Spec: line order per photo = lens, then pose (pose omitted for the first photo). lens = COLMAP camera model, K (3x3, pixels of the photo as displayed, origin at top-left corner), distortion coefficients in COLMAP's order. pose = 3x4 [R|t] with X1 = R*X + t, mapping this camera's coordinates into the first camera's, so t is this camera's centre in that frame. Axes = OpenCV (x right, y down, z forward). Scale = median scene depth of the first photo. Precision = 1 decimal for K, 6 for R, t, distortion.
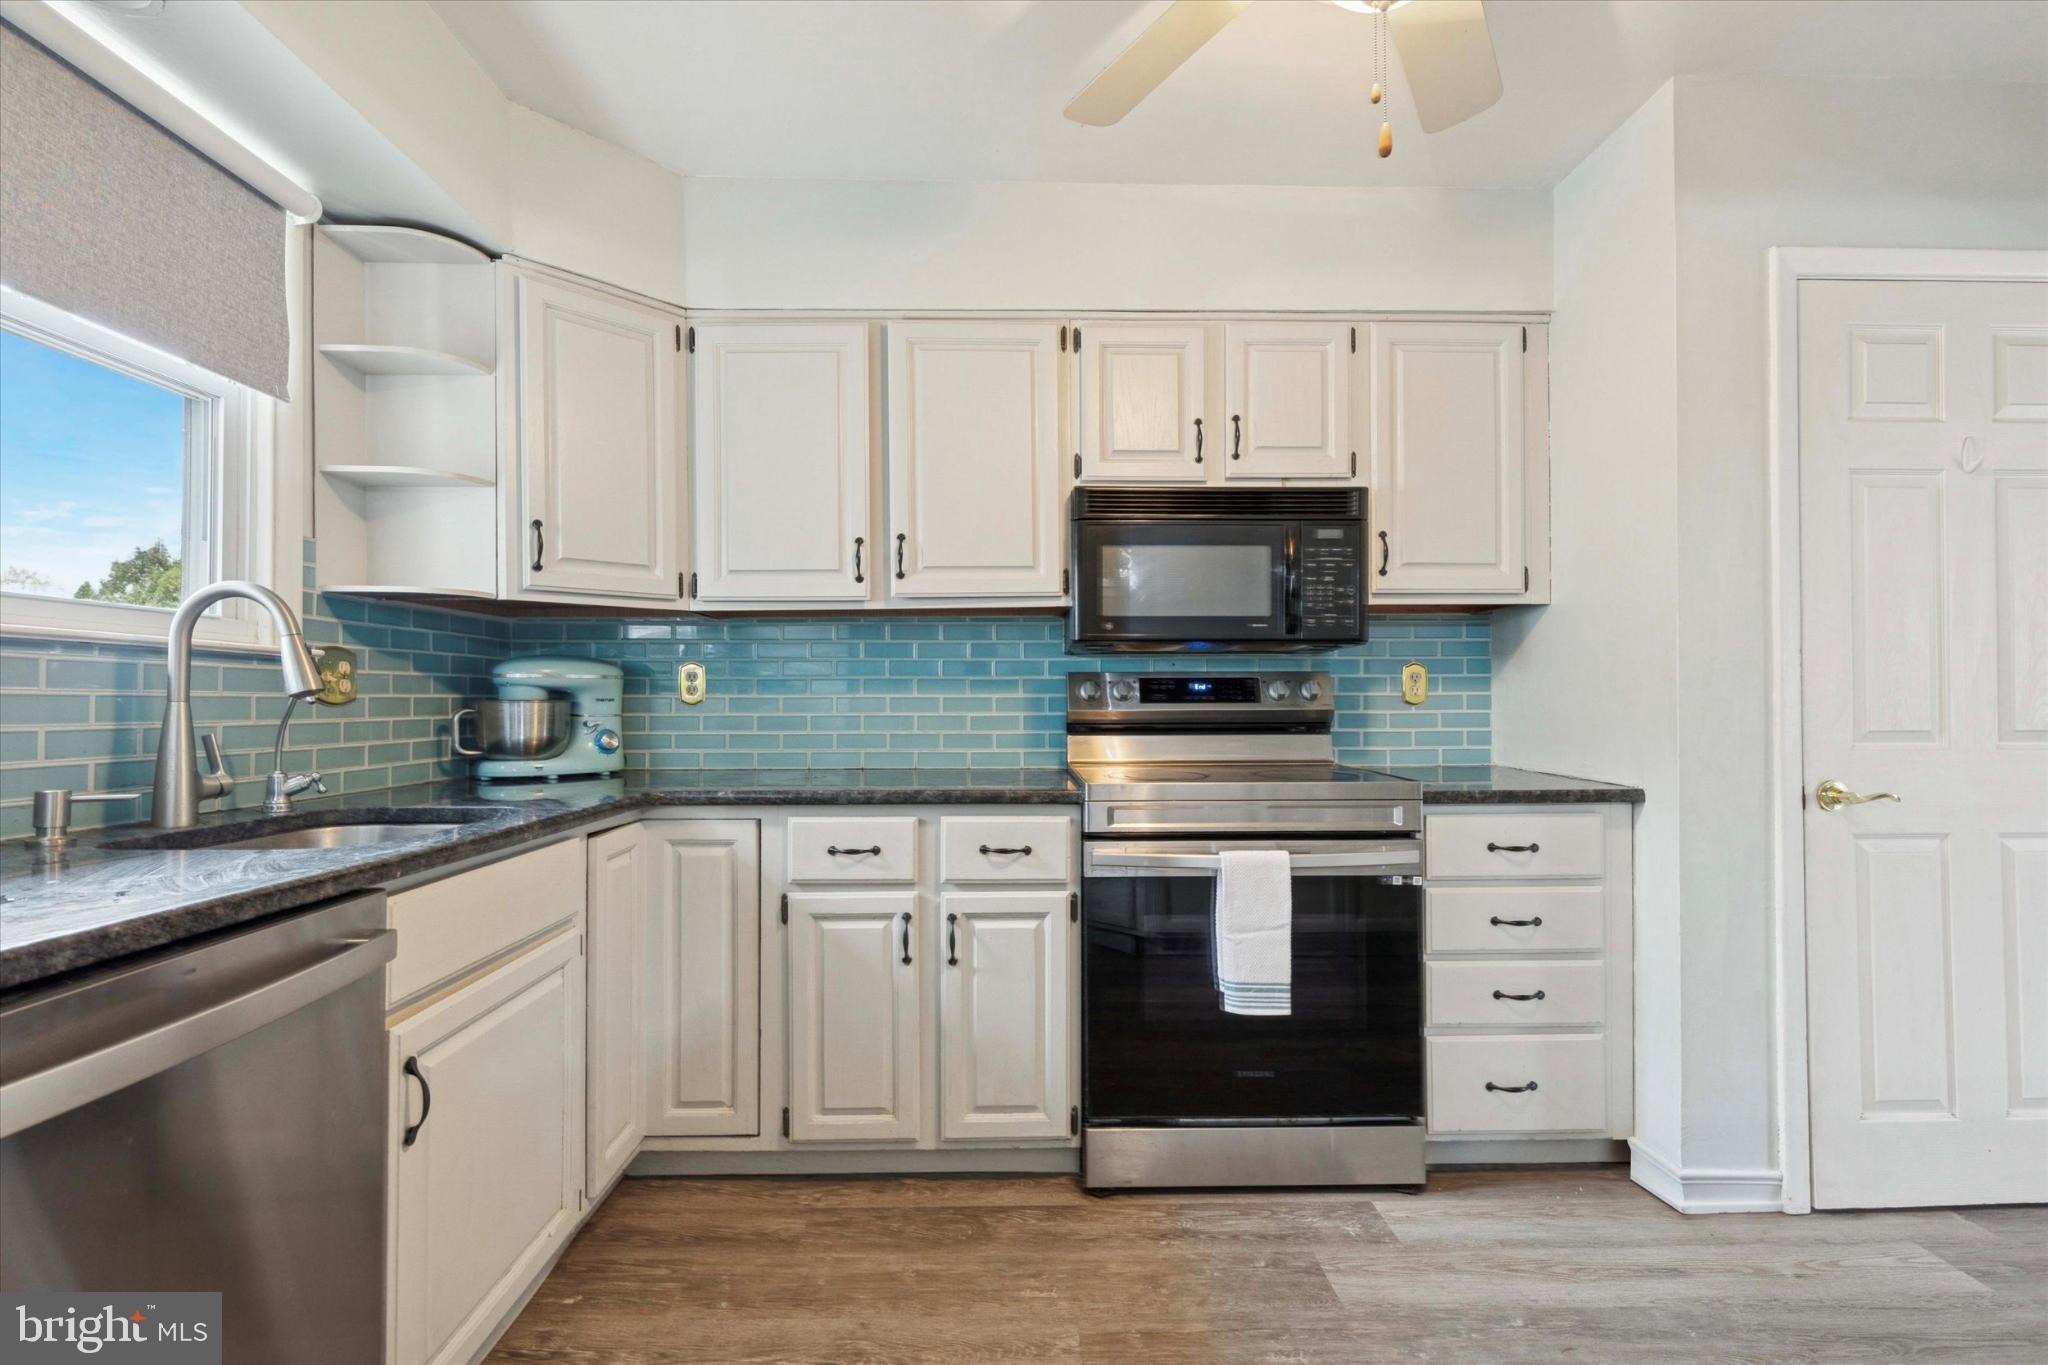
lens RADIAL K [[956.2, 0, 1048.8], [0, 956.2, 702.2], [0, 0, 1]] dist [0.022333, -0.000460]
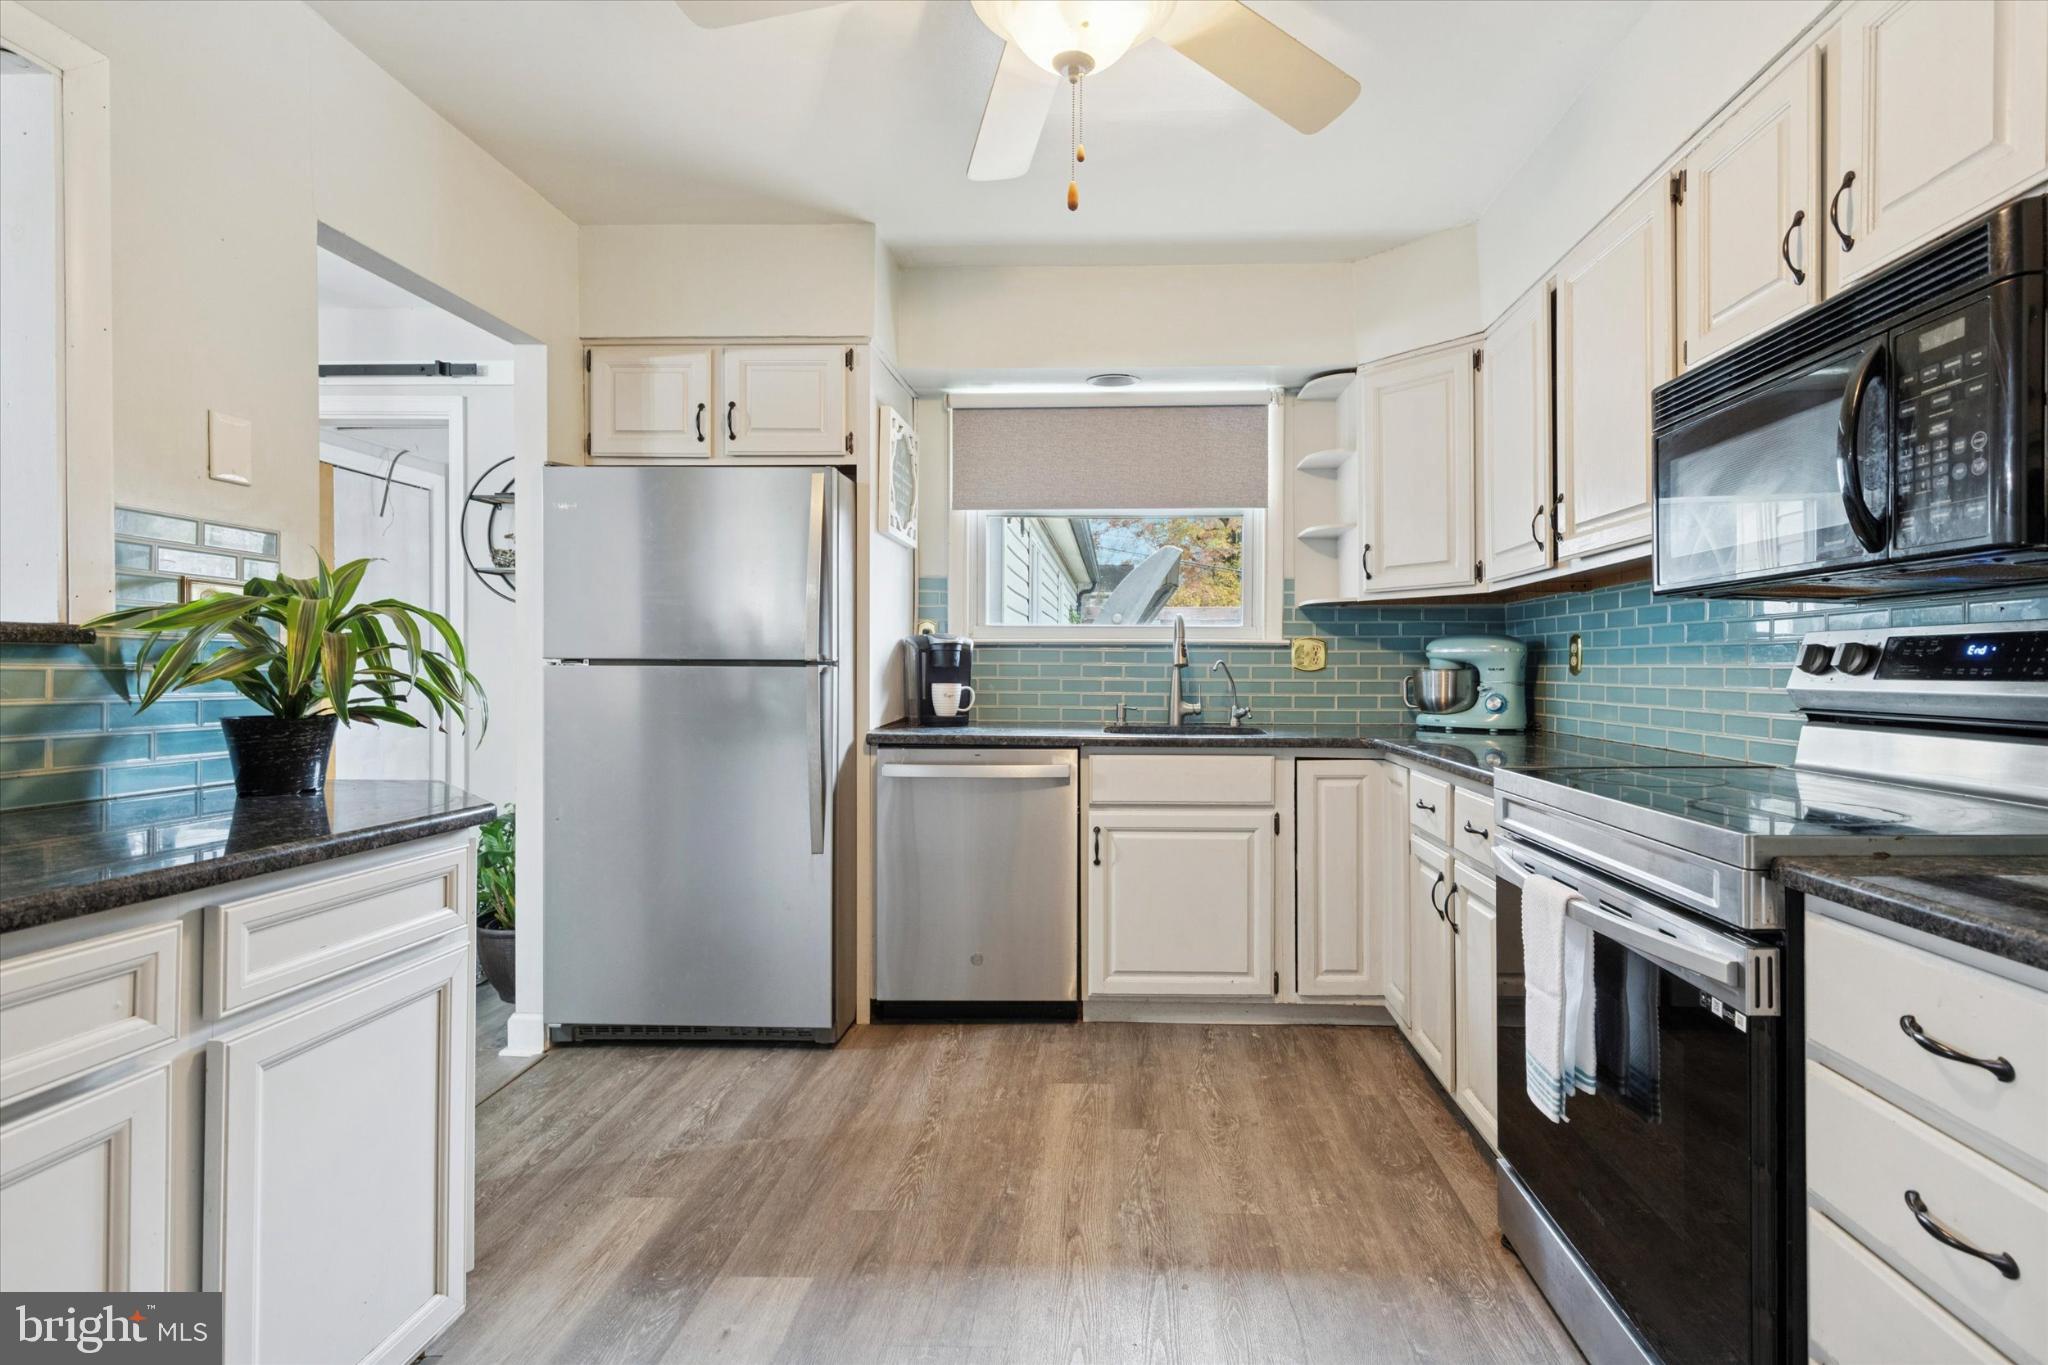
lens RADIAL K [[956.2, 0, 1048.8], [0, 956.2, 702.2], [0, 0, 1]] dist [0.022333, -0.000460]
pose [[-0.105575, 0.039762, -0.993616, 0.944402], [-0.002712, 0.999185, 0.040273, -0.009494], [0.994408, 0.006946, -0.105382, 0.677568]]
